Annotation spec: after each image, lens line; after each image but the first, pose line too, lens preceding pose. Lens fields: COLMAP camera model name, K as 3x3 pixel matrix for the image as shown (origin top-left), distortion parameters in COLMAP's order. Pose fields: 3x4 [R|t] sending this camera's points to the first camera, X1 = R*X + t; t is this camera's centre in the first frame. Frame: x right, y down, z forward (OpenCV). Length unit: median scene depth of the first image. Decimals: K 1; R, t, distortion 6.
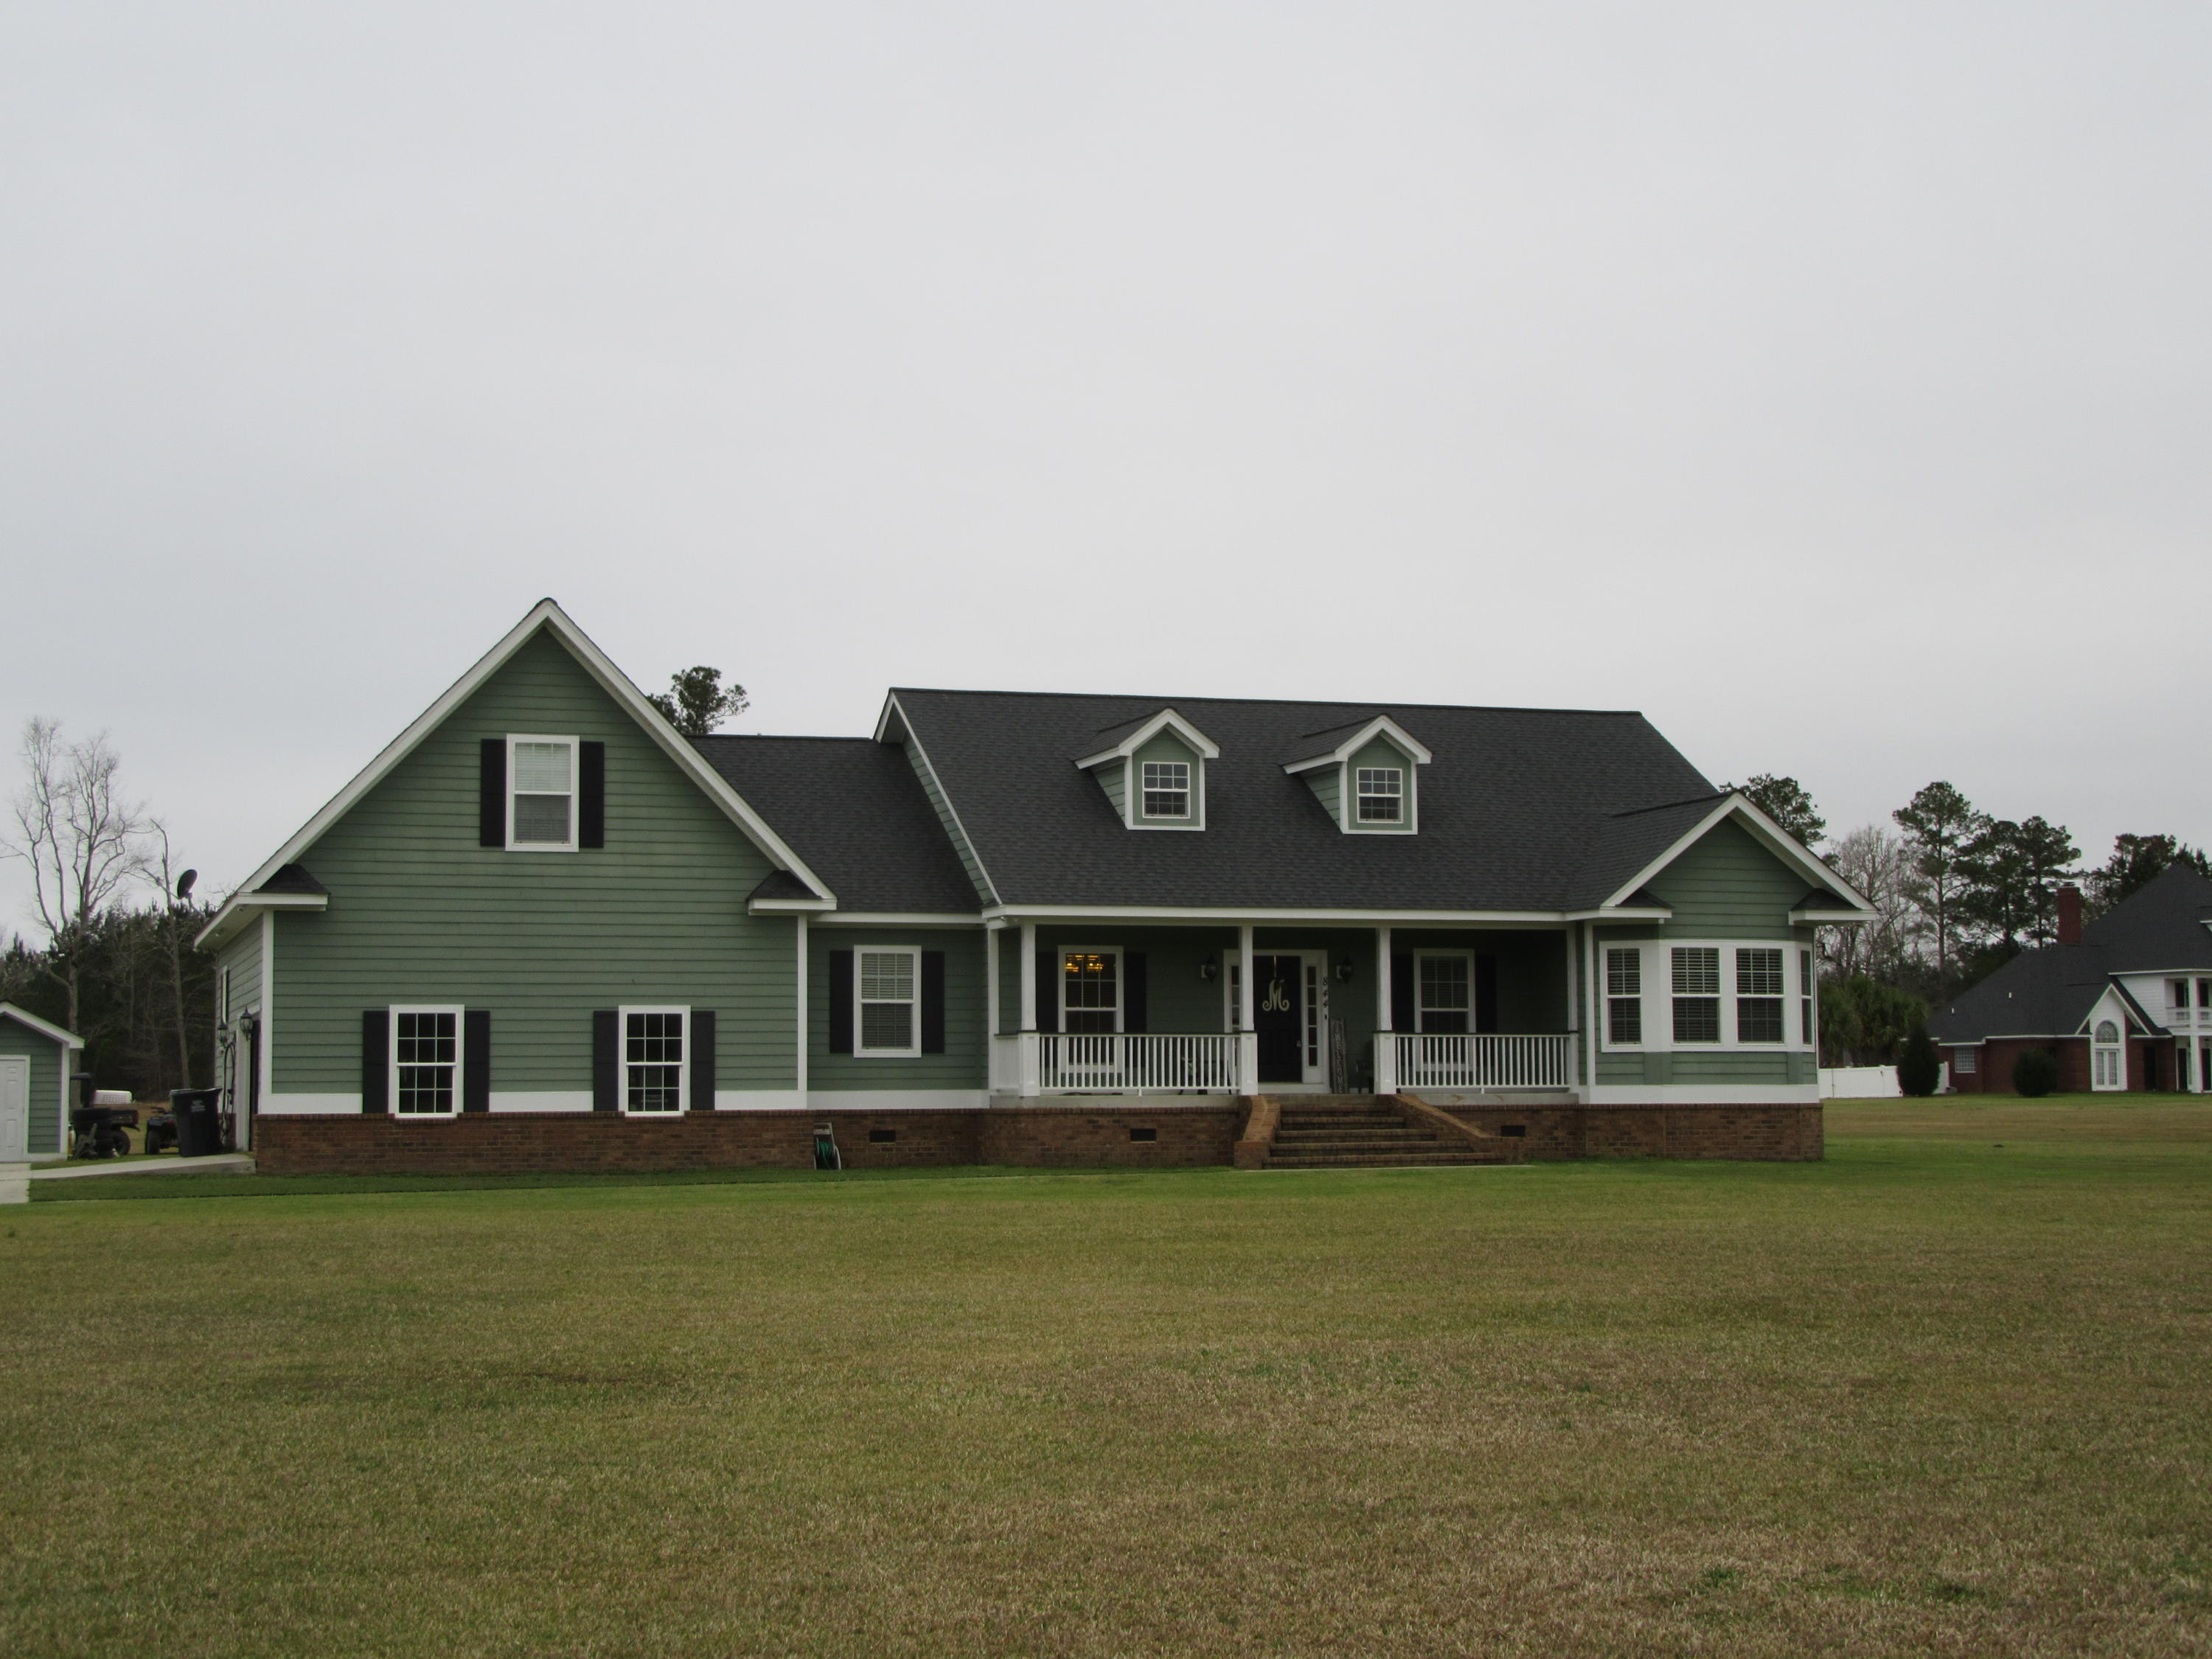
lens RADIAL K [[3284.2, 0, 1117.0], [0, 3284.2, 822.5], [0, 0, 1]] dist [0.011742, 0.000000]
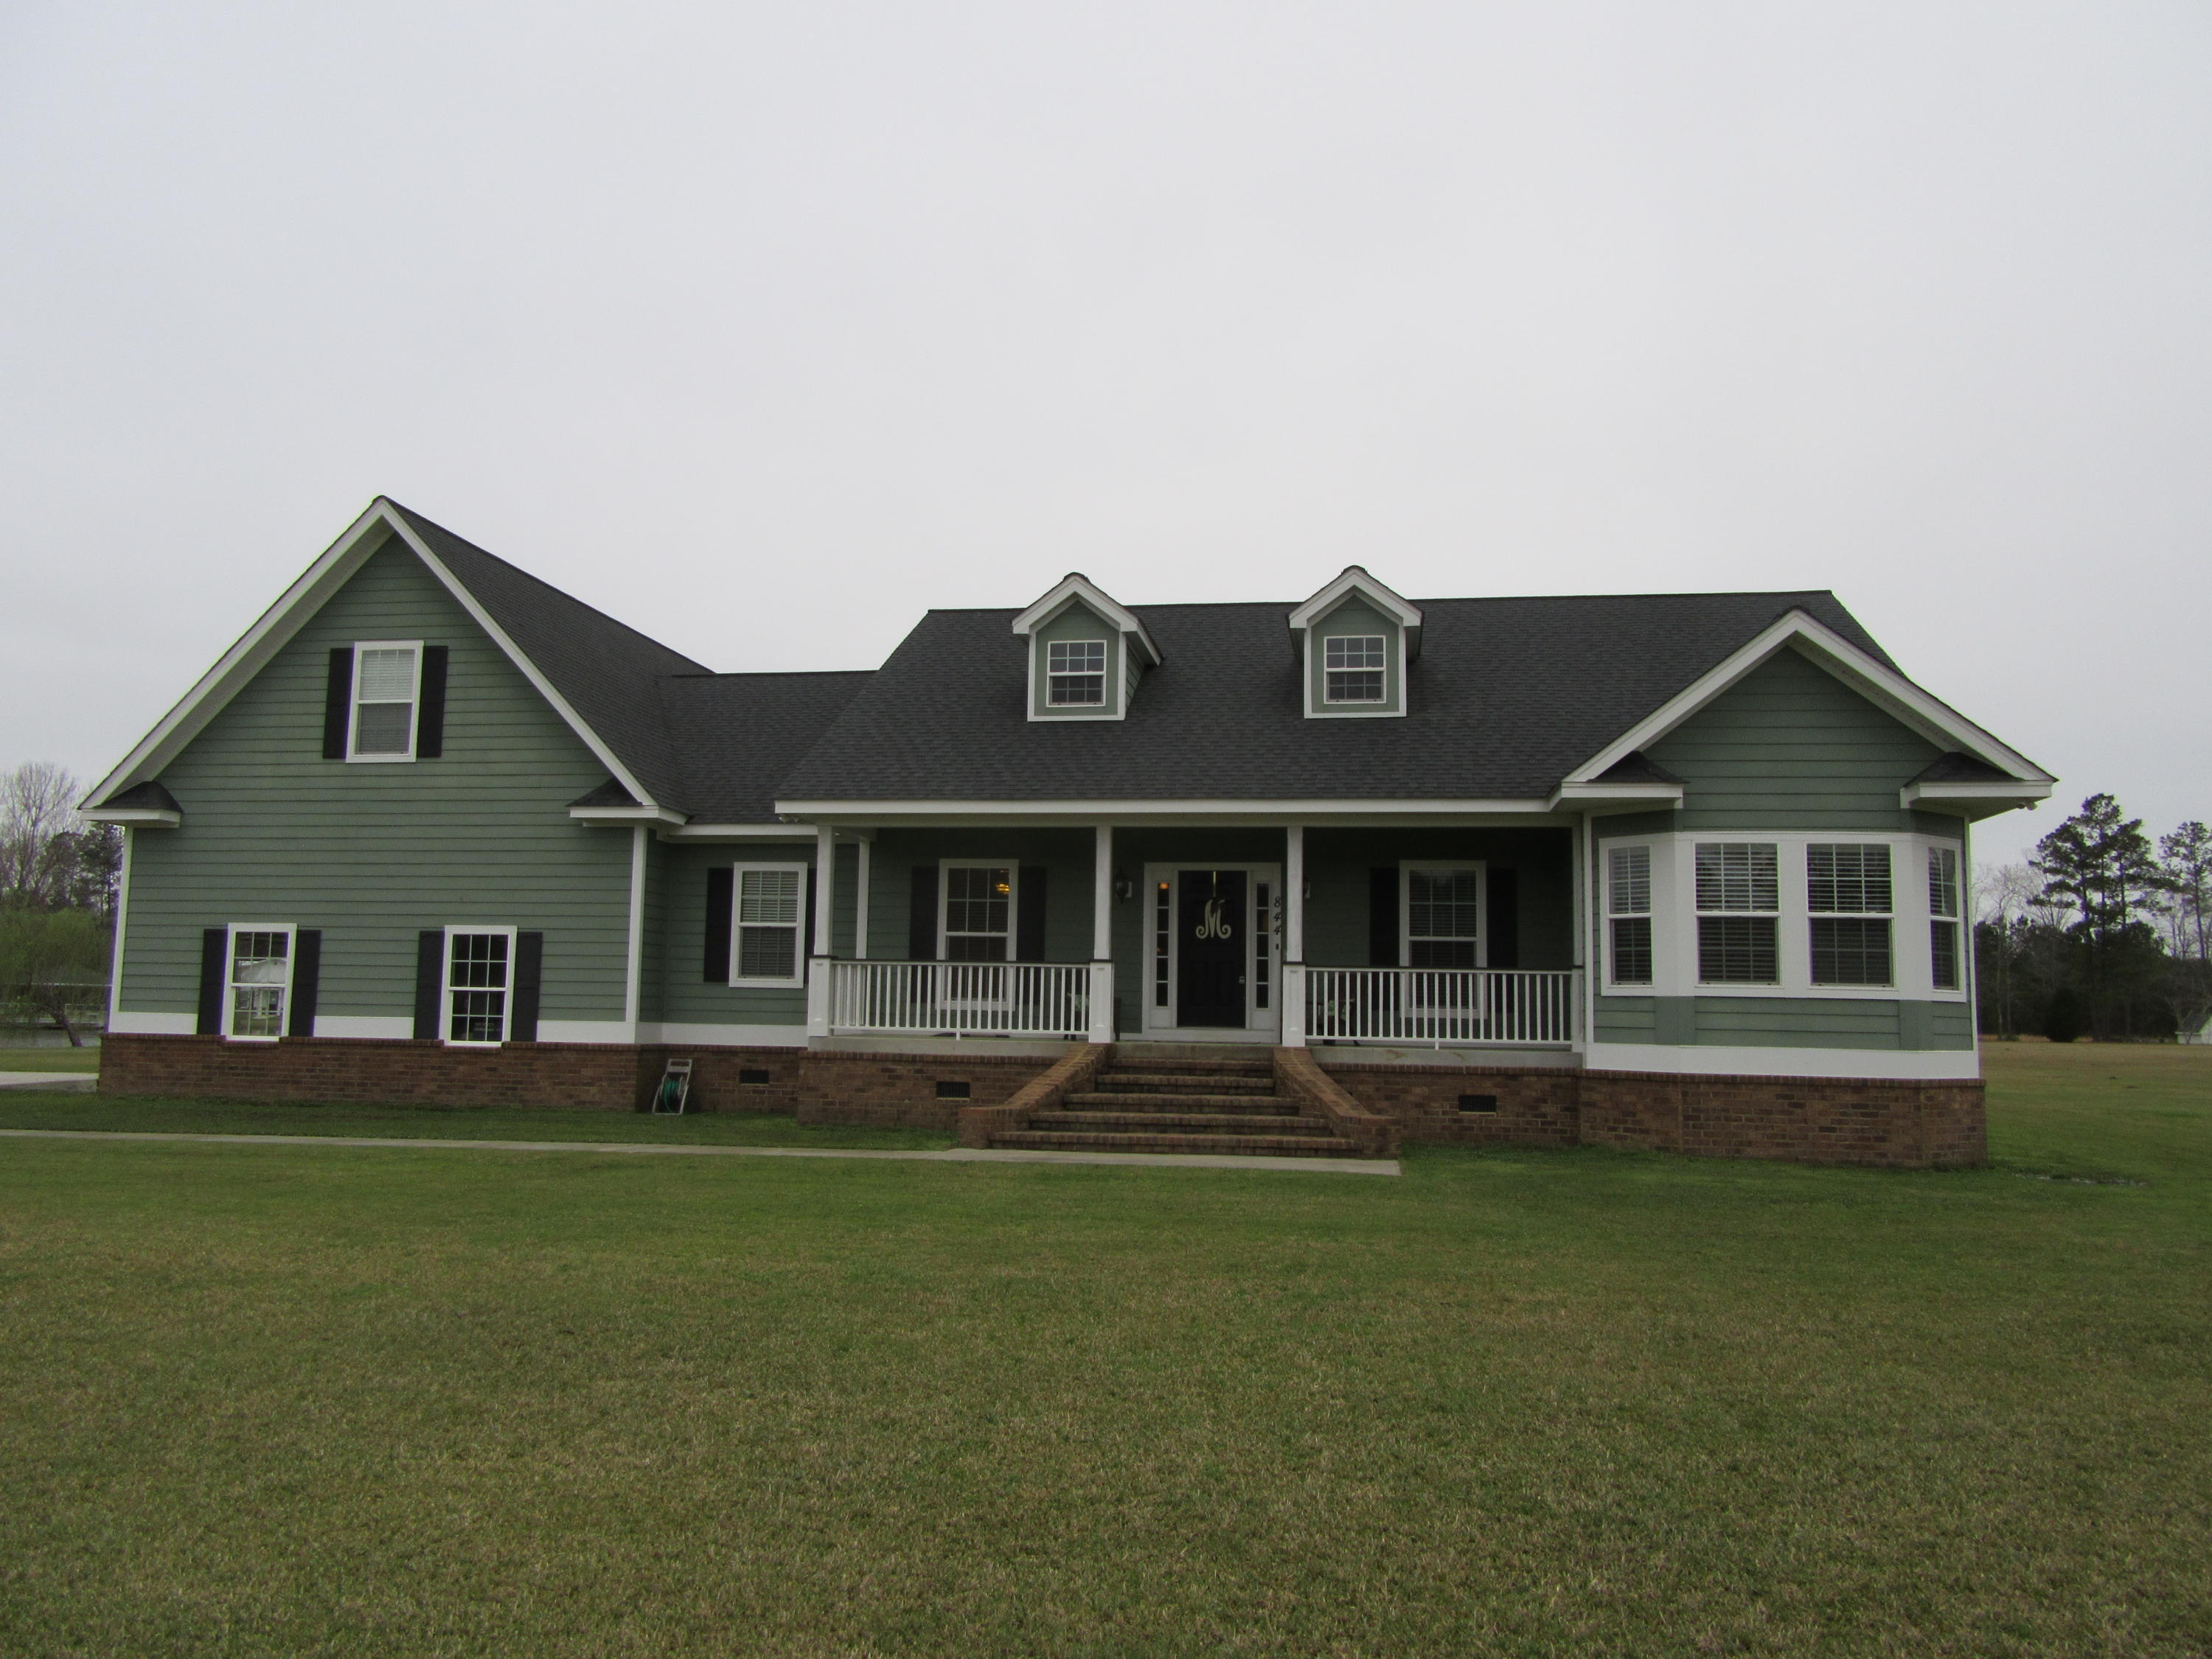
lens RADIAL K [[1646.6, 0, 1107.9], [0, 1646.6, 835.1], [0, 0, 1]] dist [-0.013369, 0.007118]
pose [[0.889205, -0.027432, -0.456686, 0.222301], [0.014225, 0.999376, -0.032332, 0.046986], [0.457288, 0.022254, 0.889040, 0.660004]]
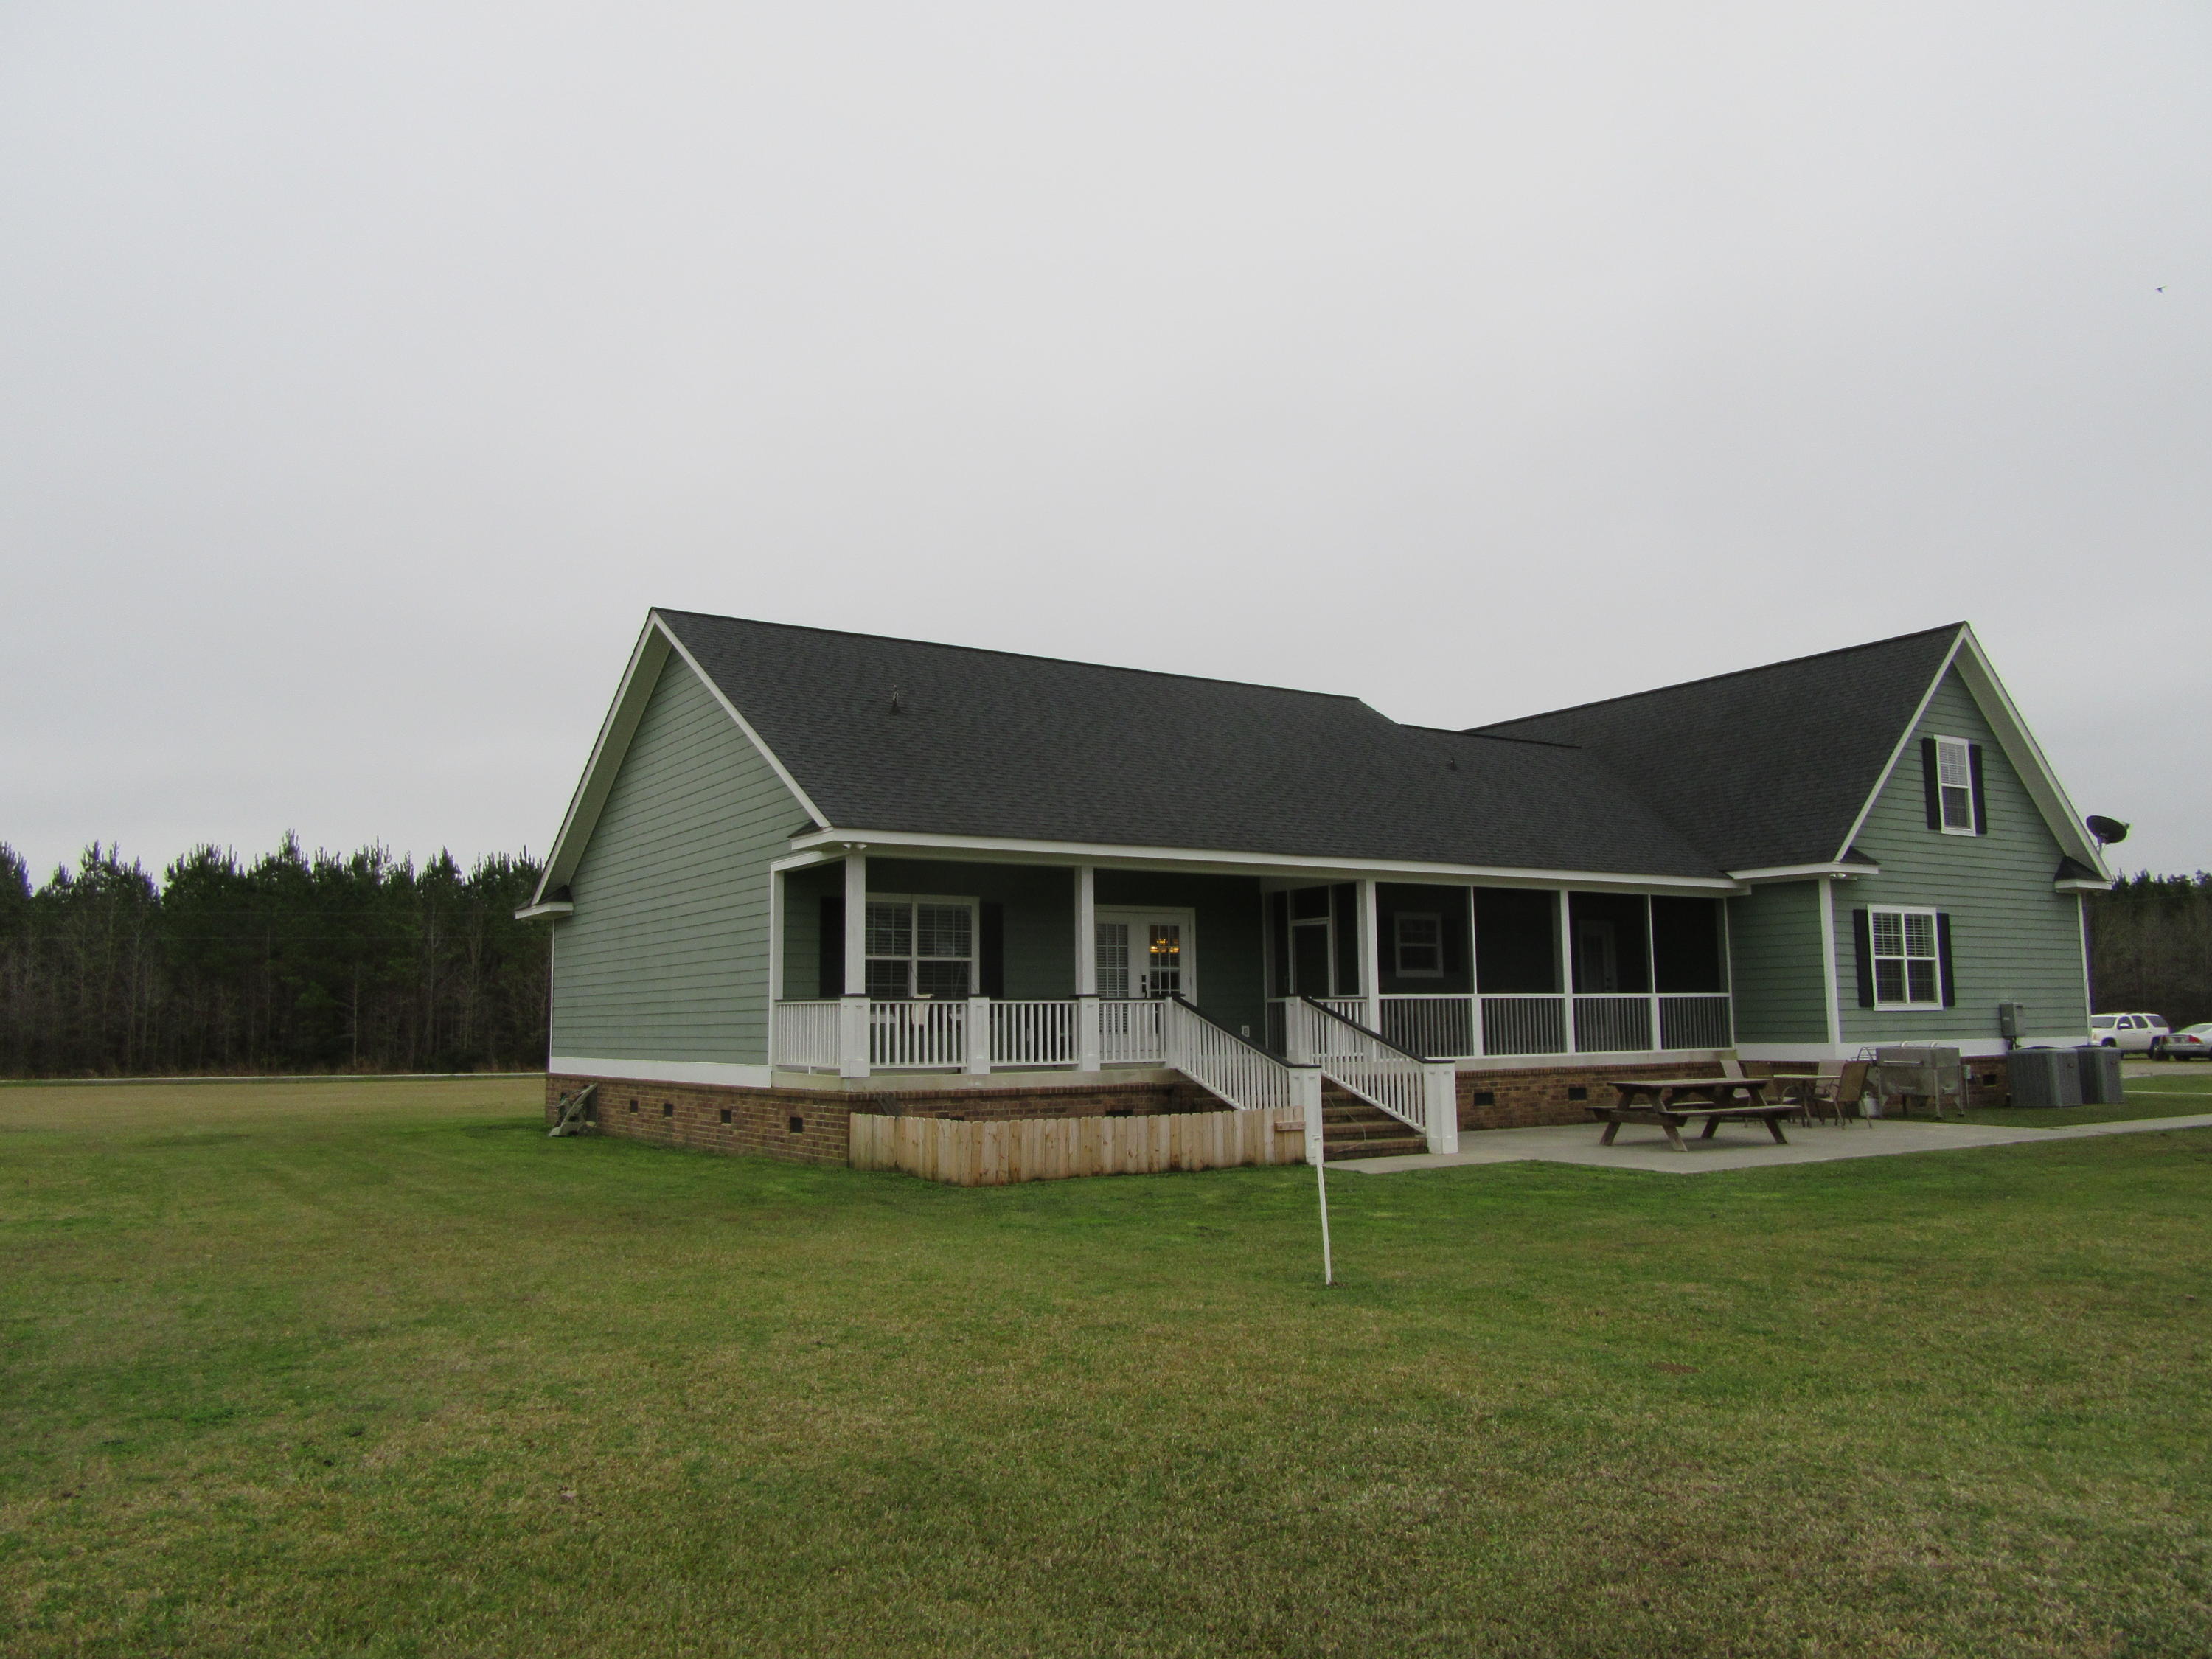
lens RADIAL K [[1646.6, 0, 1096.3], [0, 1646.6, 852.0], [0, 0, 1]] dist [-0.013369, 0.007118]
pose [[0.967518, 0.017139, 0.252222, -0.608975], [-0.007827, 0.999252, -0.037877, 0.038745], [-0.252683, 0.034672, 0.966928, 0.497632]]
